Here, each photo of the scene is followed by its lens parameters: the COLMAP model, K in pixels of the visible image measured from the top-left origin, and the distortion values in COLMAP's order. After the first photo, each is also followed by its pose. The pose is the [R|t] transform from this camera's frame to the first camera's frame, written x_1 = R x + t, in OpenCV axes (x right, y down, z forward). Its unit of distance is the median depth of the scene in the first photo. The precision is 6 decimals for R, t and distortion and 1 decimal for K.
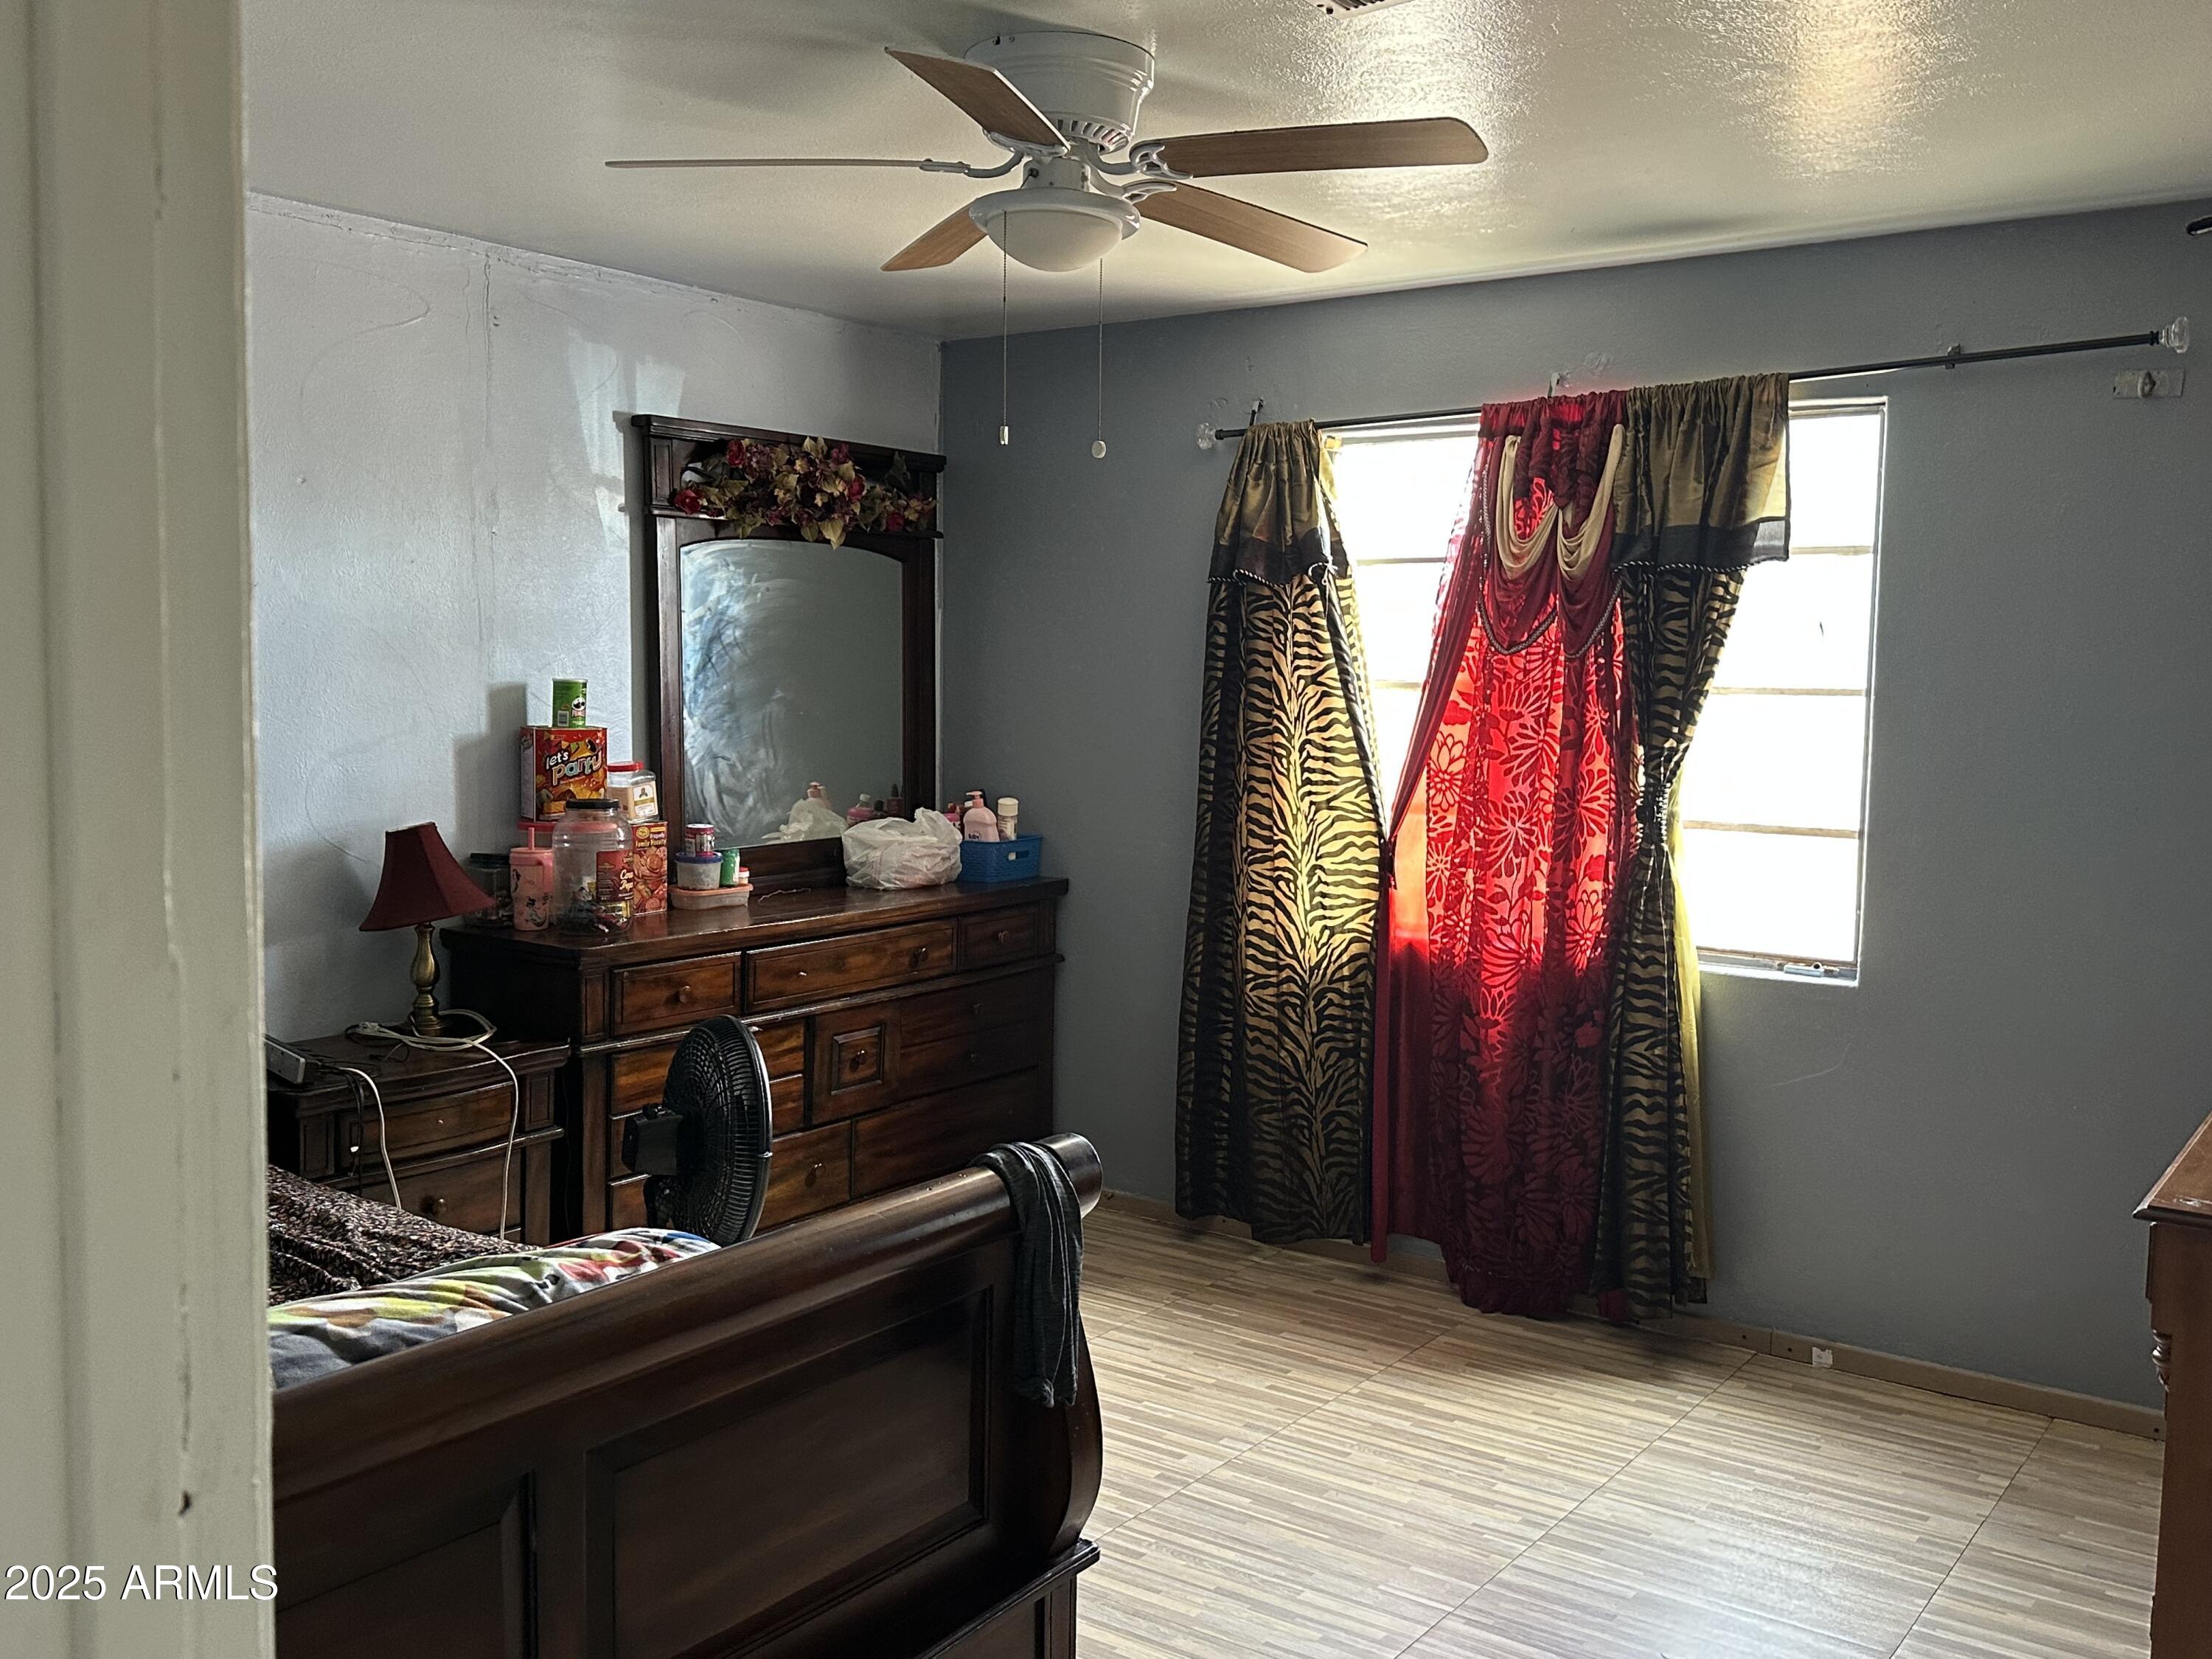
lens RADIAL K [[1960.2, 0, 1106.0], [0, 1960.2, 829.5], [0, 0, 1]] dist [0.211071, -0.358357]
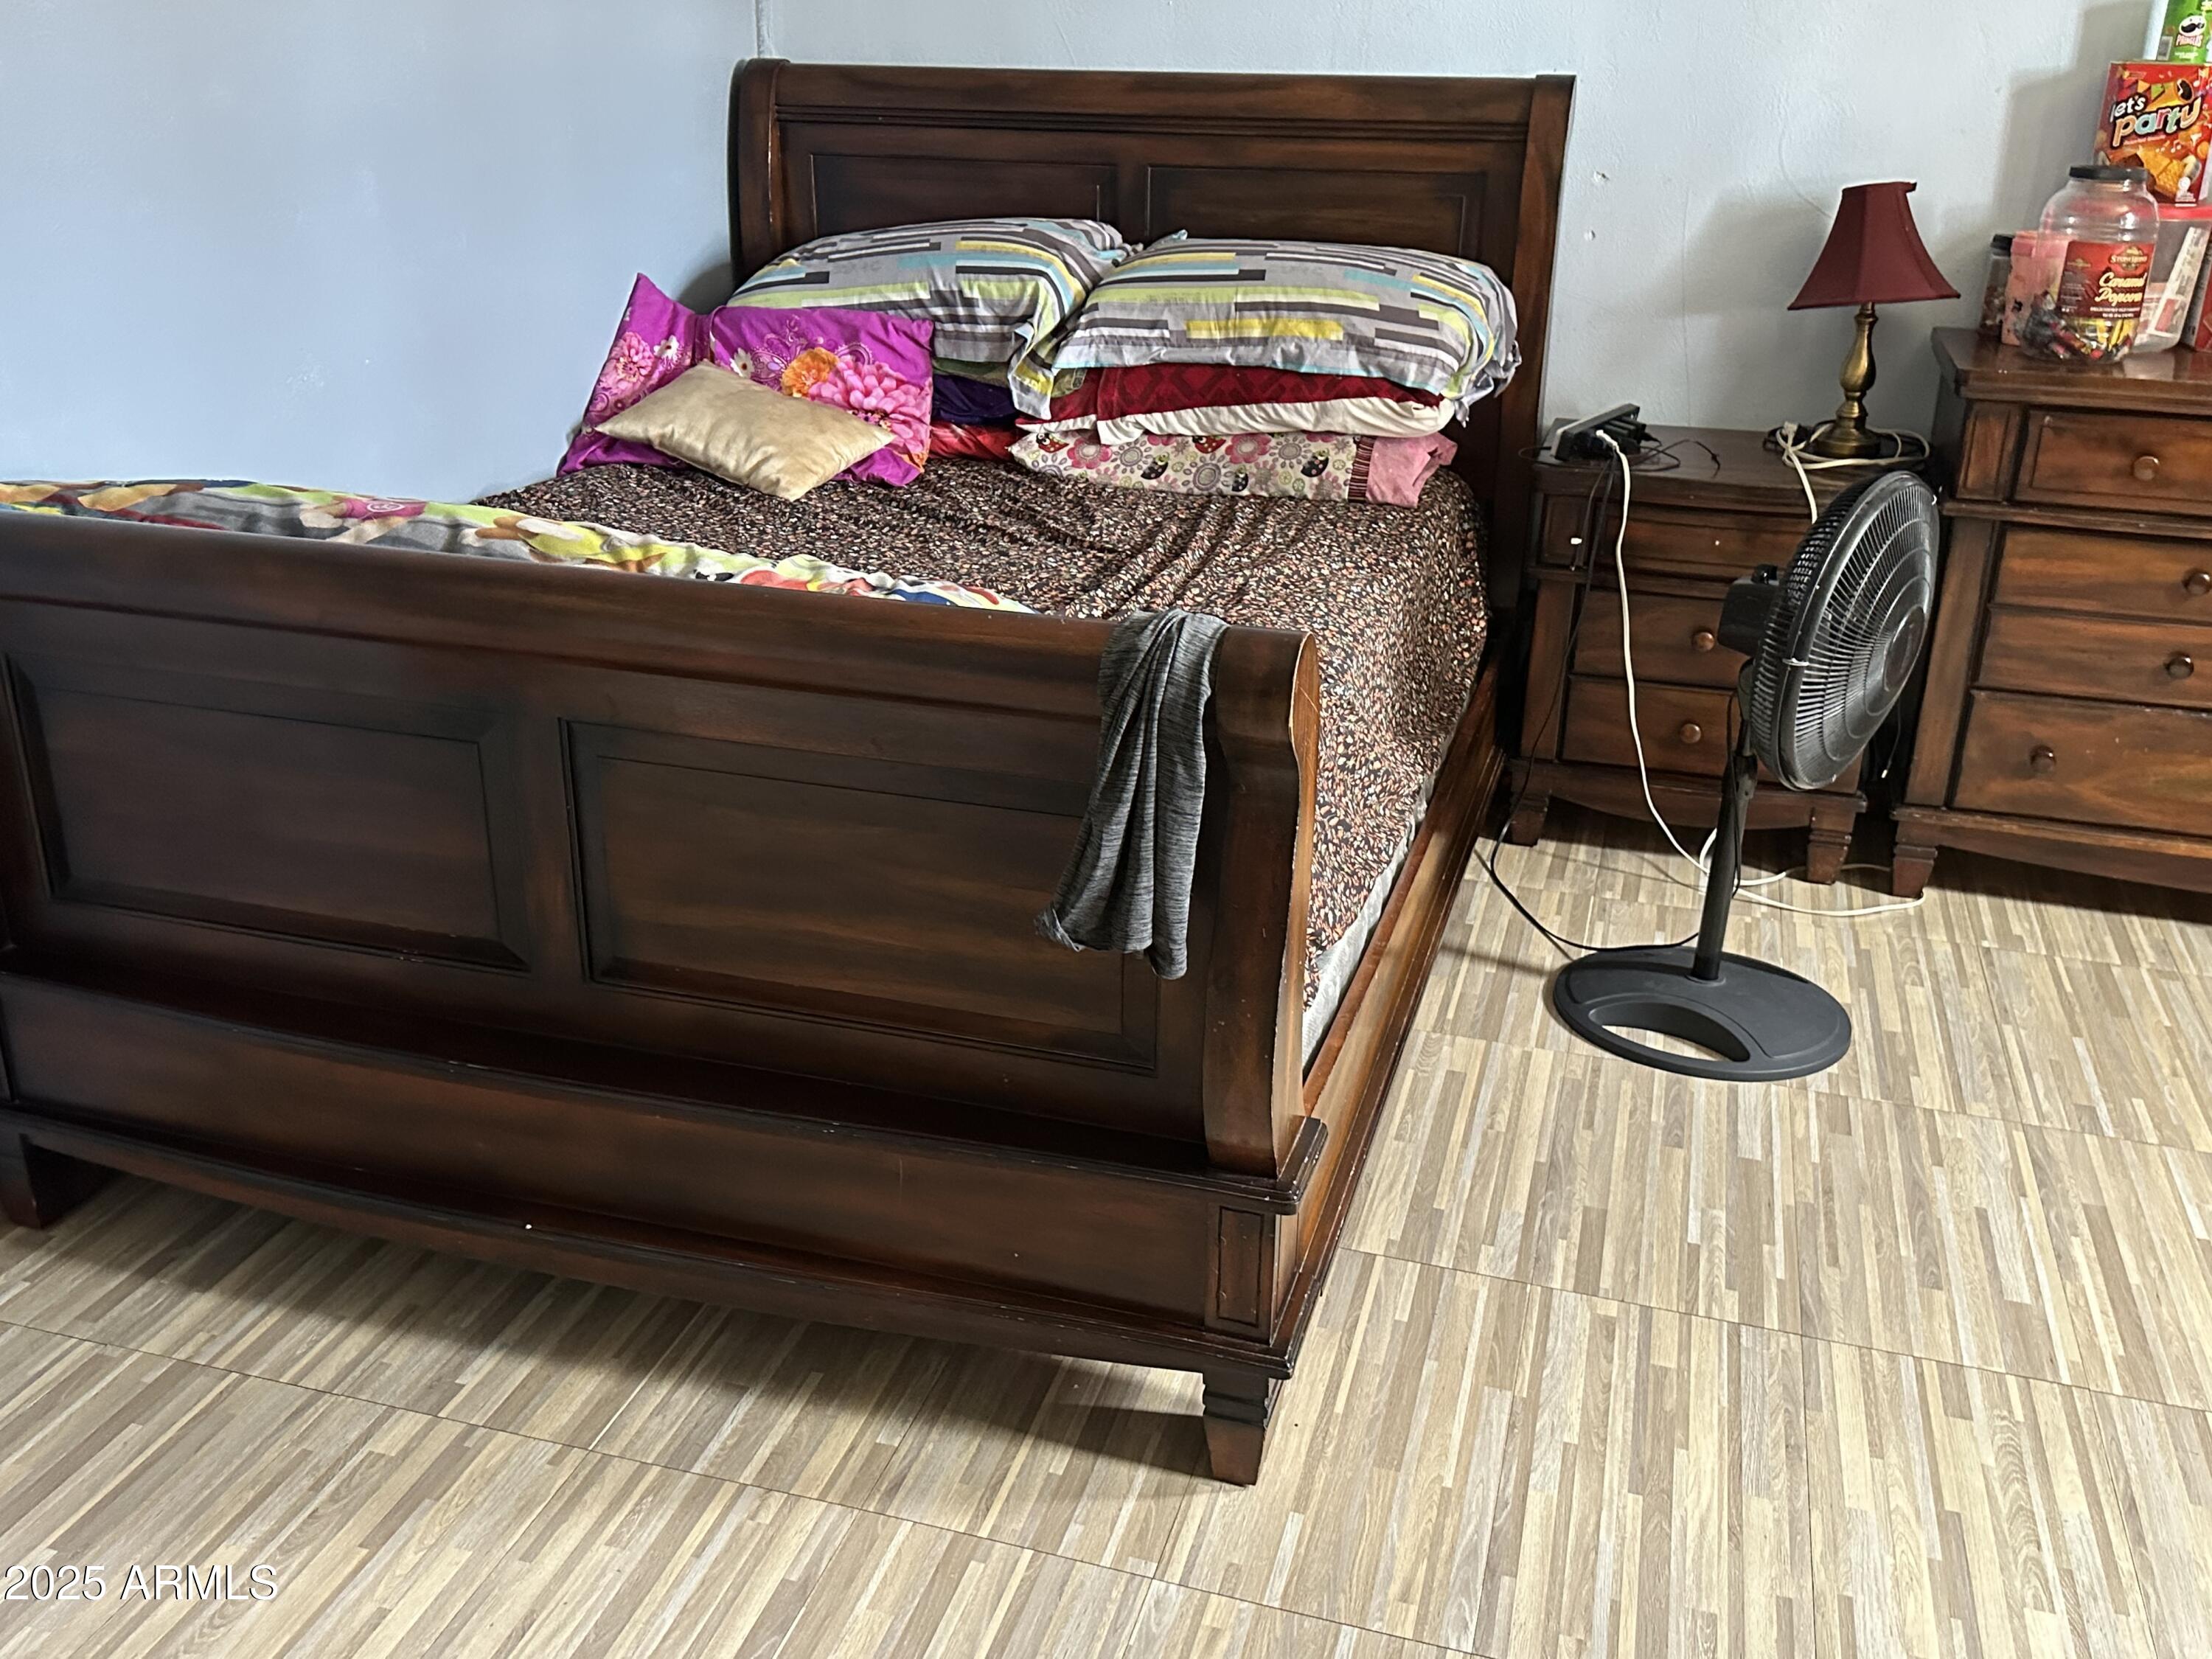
lens RADIAL K [[1966.7, 0, 1106.0], [0, 1966.7, 829.5], [0, 0, 1]] dist [0.086870, -0.134059]
pose [[0.323698, 0.345537, -0.880809, 0.335287], [-0.090169, 0.937958, 0.334819, 0.001013], [0.941854, -0.028959, 0.334772, 0.428017]]
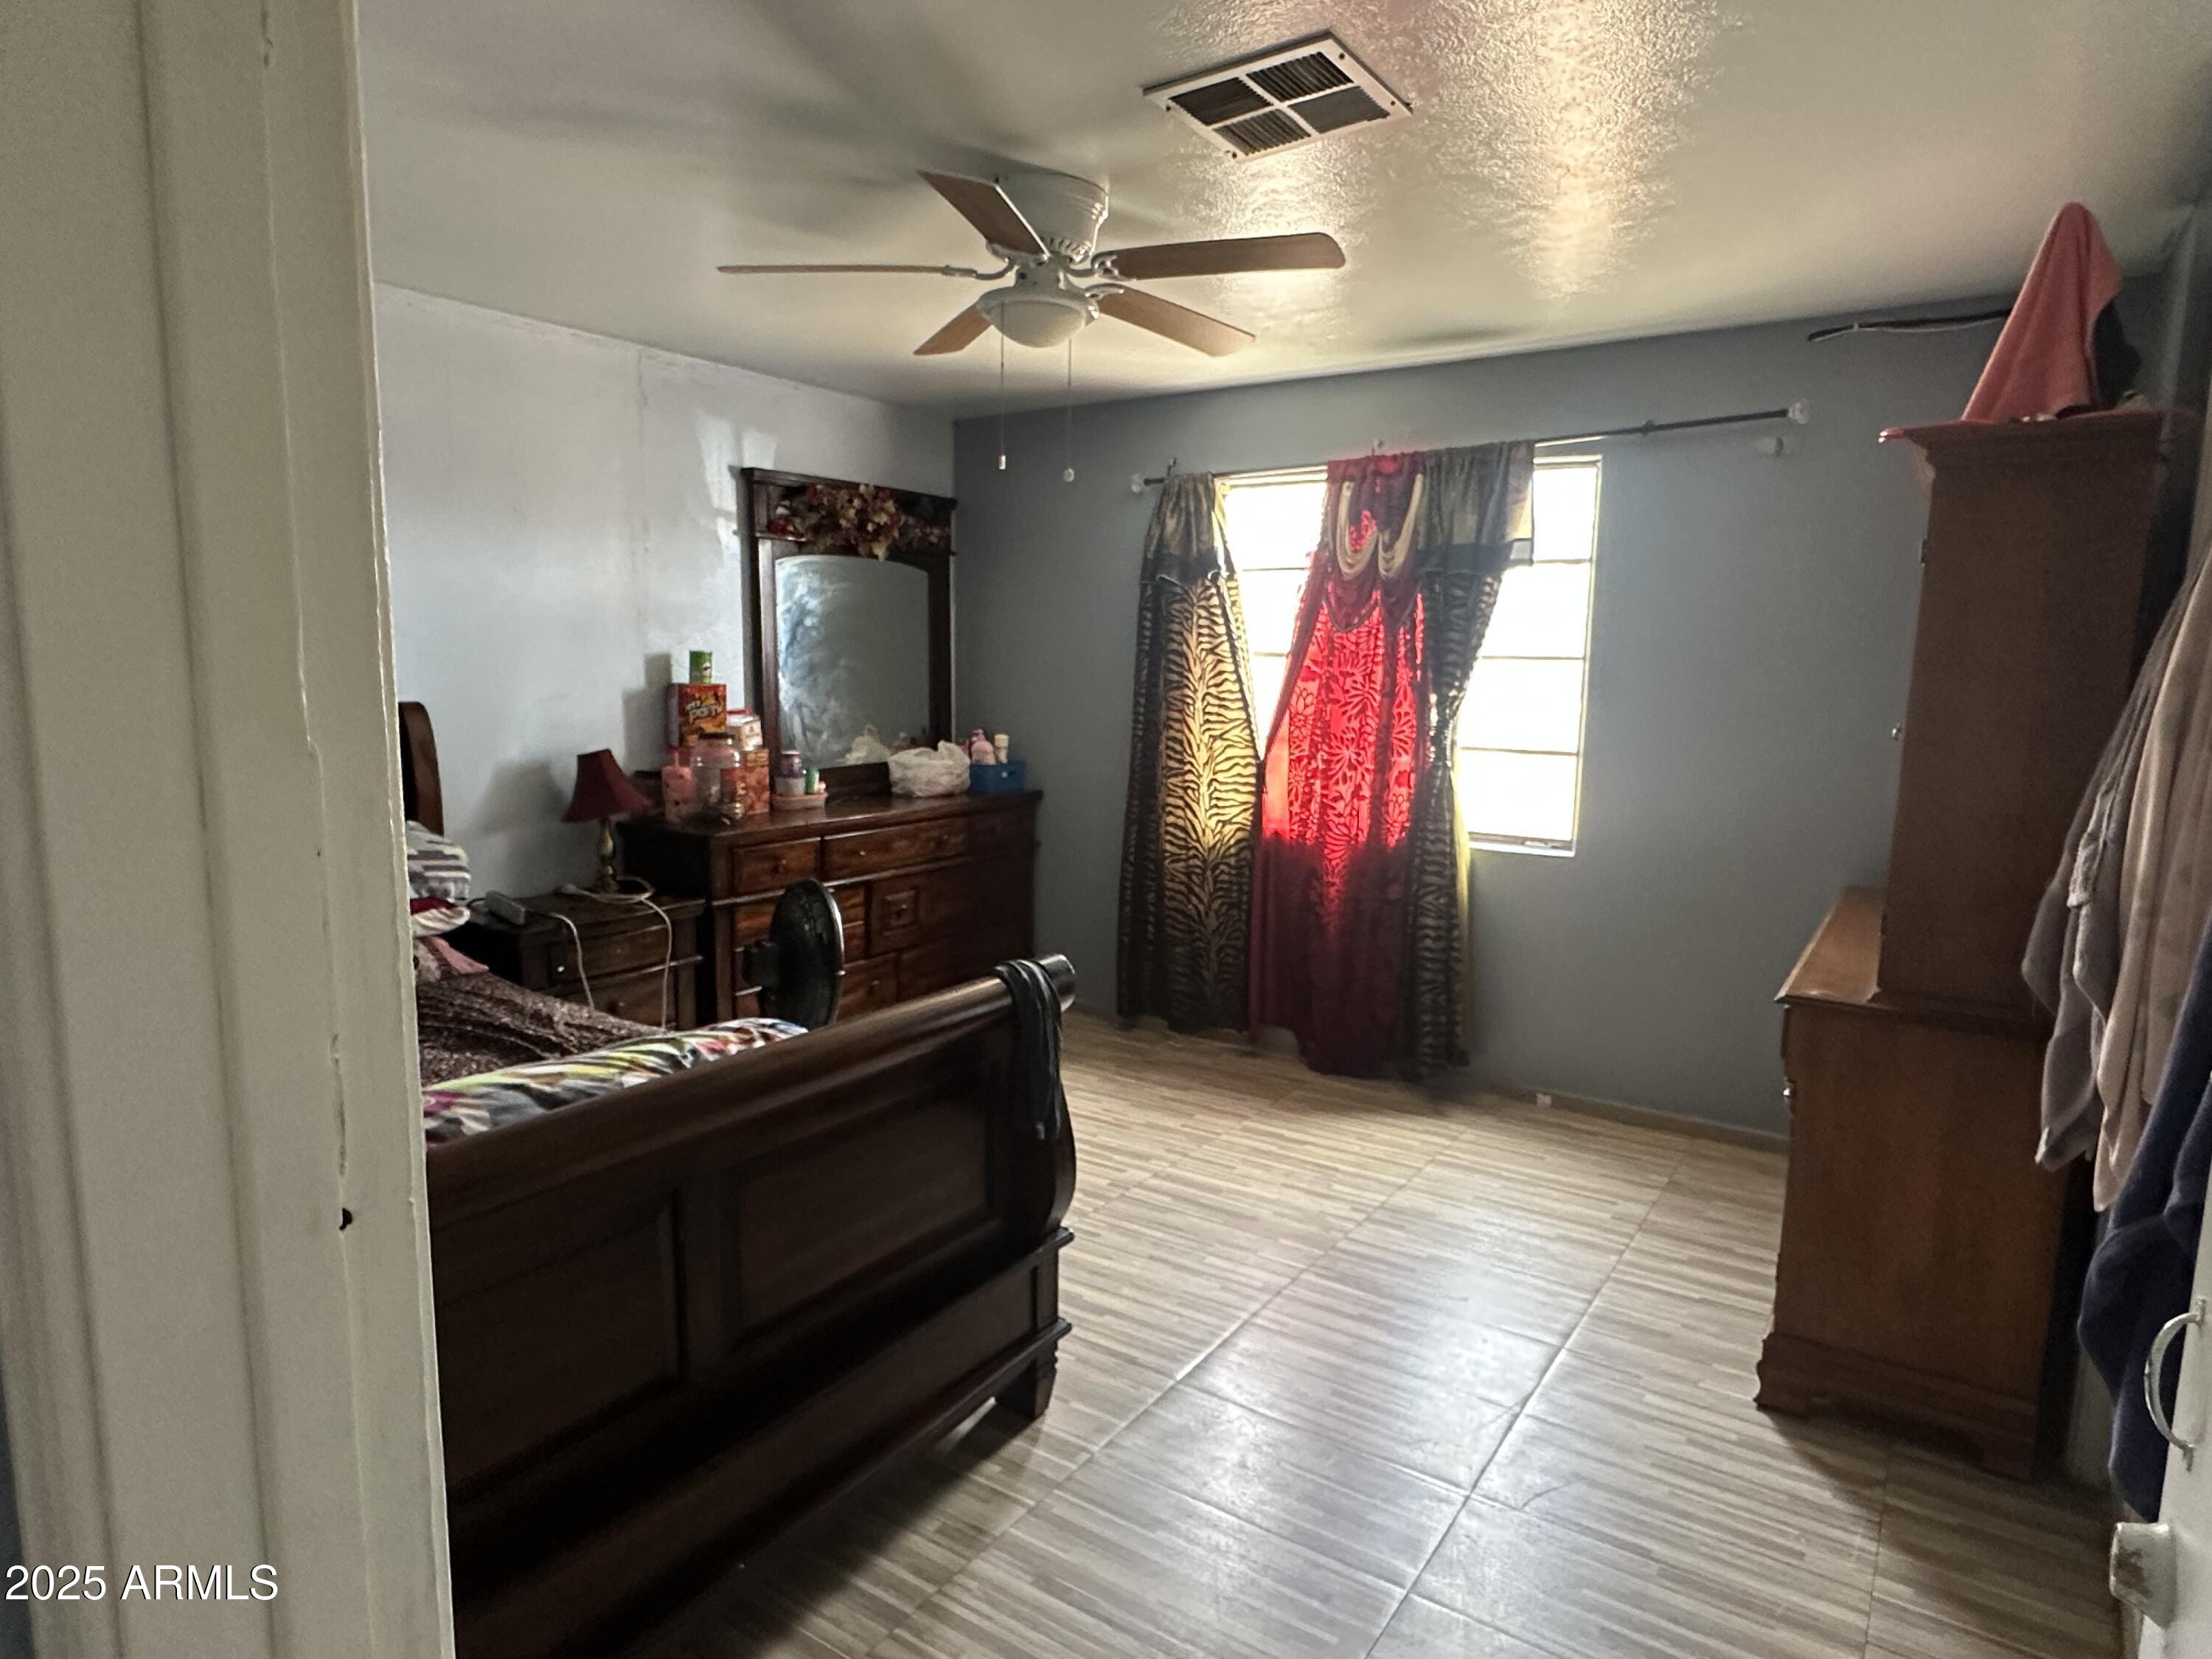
lens RADIAL K [[1300.1, 0, 1096.5], [0, 1300.1, 842.0], [0, 0, 1]] dist [0.028481, -0.000498]
pose [[0.999651, -0.003465, 0.026194, -0.006168], [0.001952, 0.998338, 0.057596, 0.010639], [-0.026350, -0.057525, 0.997996, 0.036186]]
